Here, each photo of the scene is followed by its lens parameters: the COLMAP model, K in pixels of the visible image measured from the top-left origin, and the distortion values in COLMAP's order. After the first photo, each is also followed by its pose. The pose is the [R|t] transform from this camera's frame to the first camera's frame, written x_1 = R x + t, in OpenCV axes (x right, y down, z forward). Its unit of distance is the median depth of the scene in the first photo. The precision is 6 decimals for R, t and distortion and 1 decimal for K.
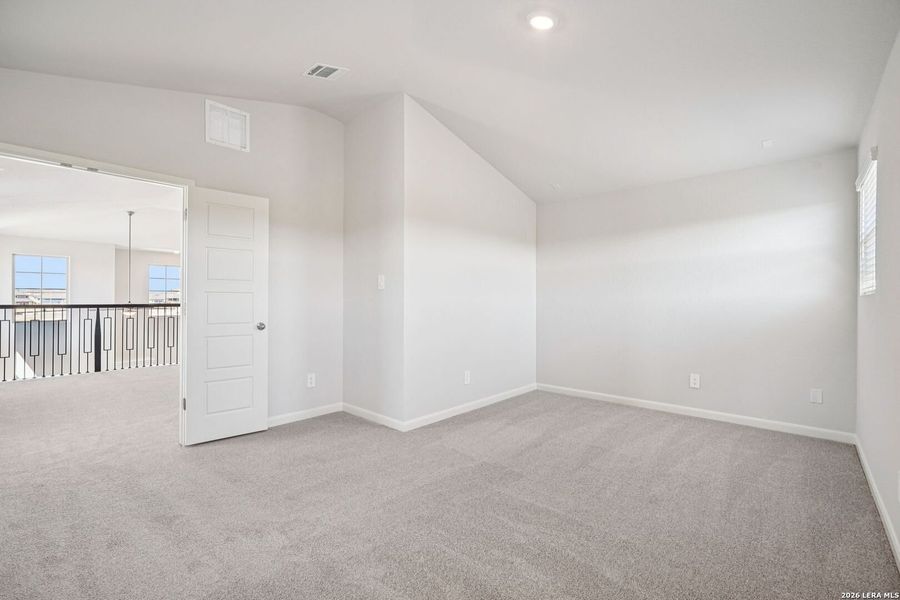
lens RADIAL K [[403.4, 0, 447.8], [0, 403.4, 296.5], [0, 0, 1]] dist [-0.002571, 0.001735]
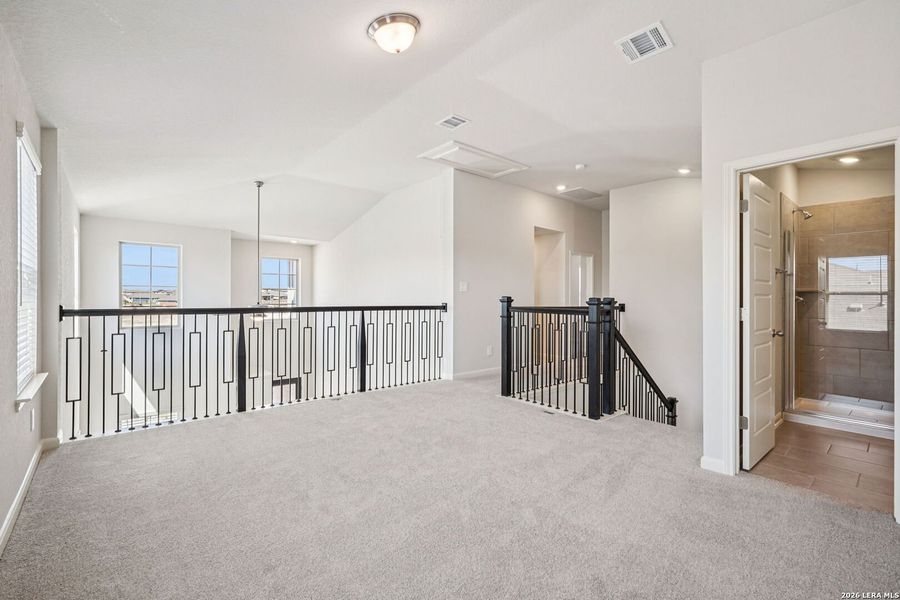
lens RADIAL K [[403.4, 0, 440.3], [0, 403.4, 299.8], [0, 0, 1]] dist [-0.002571, 0.001735]
pose [[0.990405, 0.000987, -0.138190, -0.414451], [-0.000090, 0.999979, 0.006495, 0.003187], [0.138193, -0.006420, 0.990384, 0.361942]]
